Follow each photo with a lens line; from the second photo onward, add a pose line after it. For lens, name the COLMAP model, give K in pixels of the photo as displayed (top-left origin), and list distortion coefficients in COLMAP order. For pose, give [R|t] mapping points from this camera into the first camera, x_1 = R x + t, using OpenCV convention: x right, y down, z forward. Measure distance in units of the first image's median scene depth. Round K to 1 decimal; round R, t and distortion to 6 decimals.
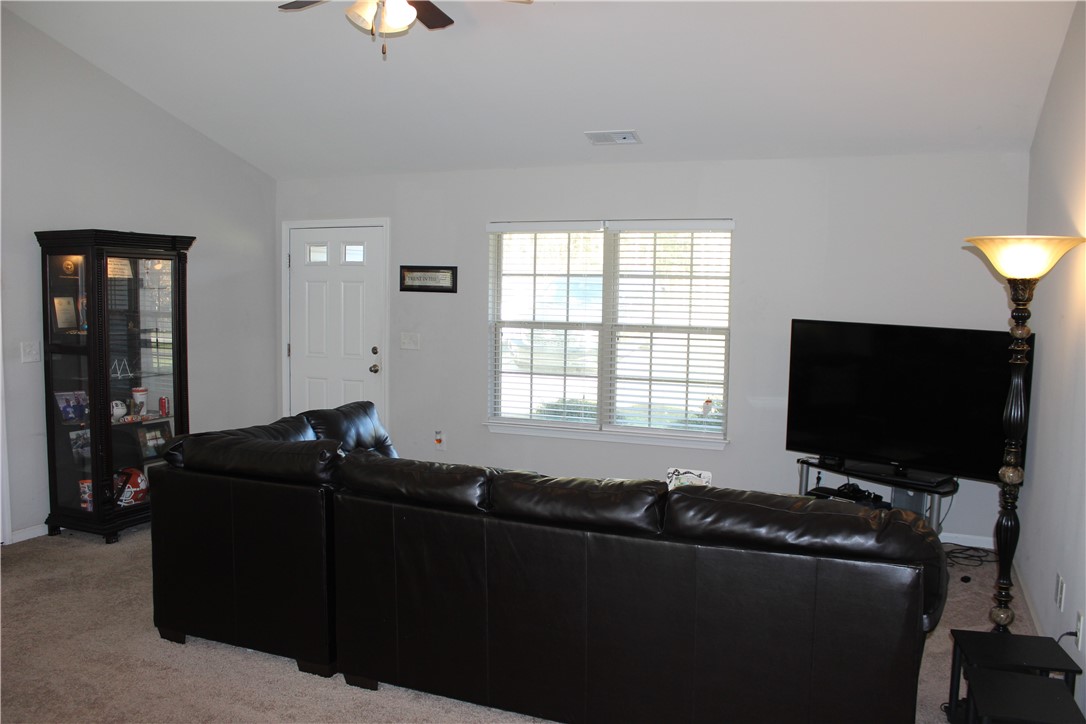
lens RADIAL K [[917.6, 0, 538.9], [0, 917.6, 364.2], [0, 0, 1]] dist [-0.156206, 0.142616]
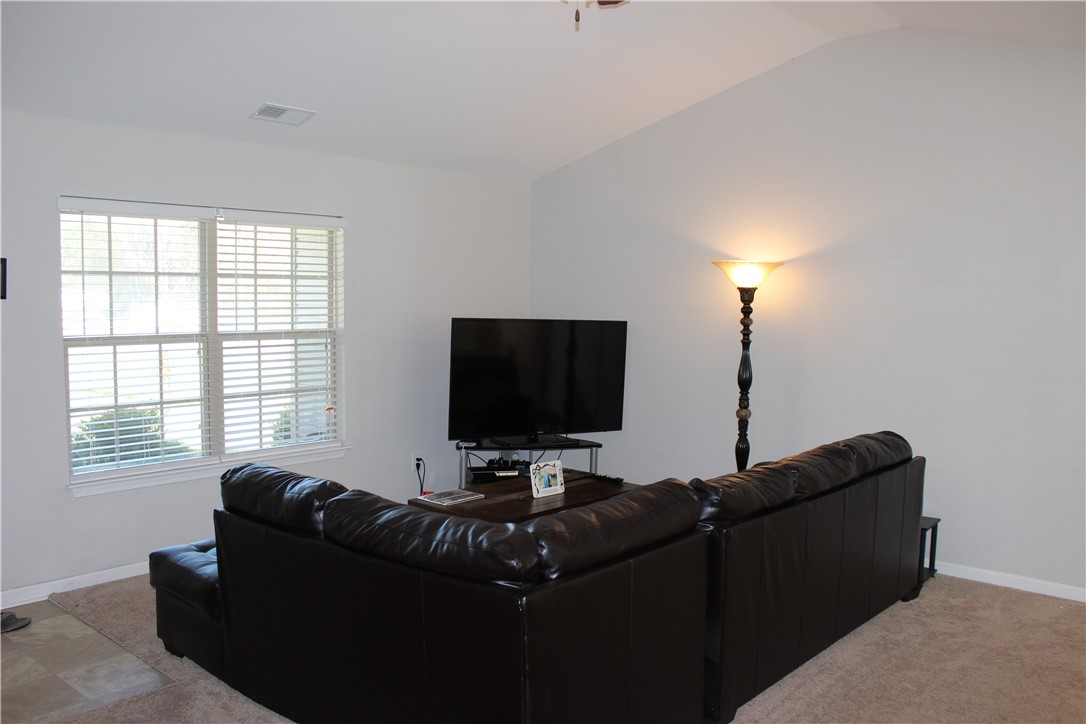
lens RADIAL K [[917.6, 0, 548.7], [0, 917.6, 372.1], [0, 0, 1]] dist [-0.156206, 0.142616]
pose [[0.291382, -0.094852, 0.951893, -0.615547], [0.064913, 0.994739, 0.079251, -0.054613], [-0.954402, 0.038698, 0.296006, 0.480149]]
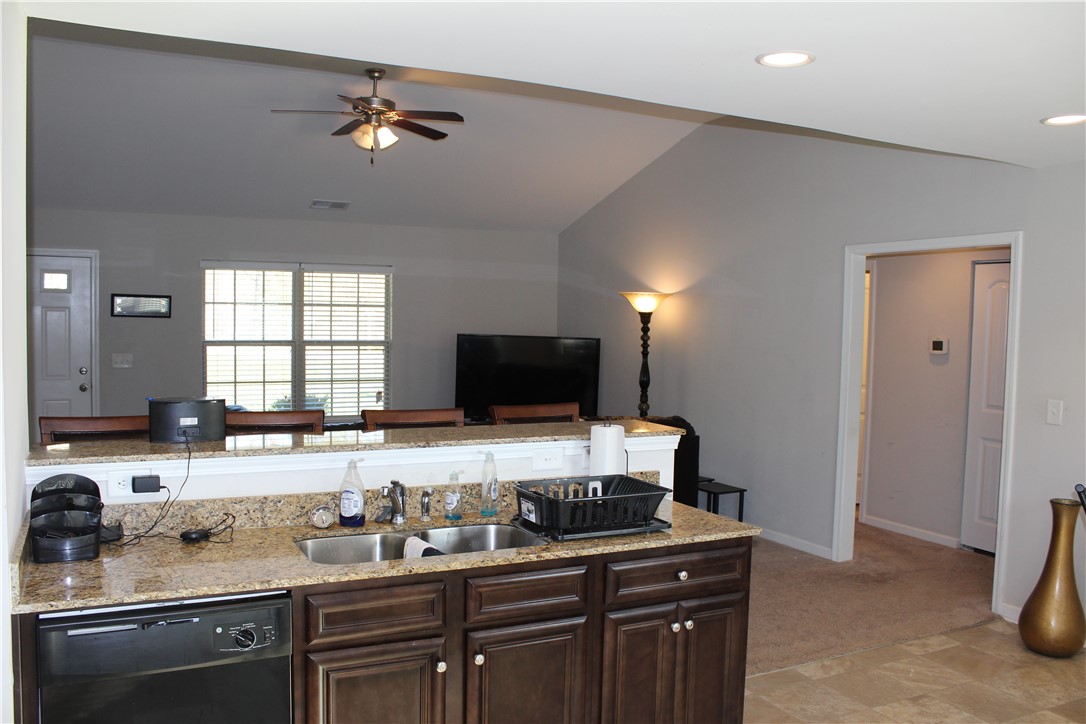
lens RADIAL K [[917.6, 0, 542.5], [0, 917.6, 360.2], [0, 0, 1]] dist [-0.156206, 0.142616]
pose [[0.646543, -0.041064, 0.761772, -0.706529], [0.053430, 0.998536, 0.008479, -0.008148], [-0.761004, 0.035220, 0.647790, -0.119882]]
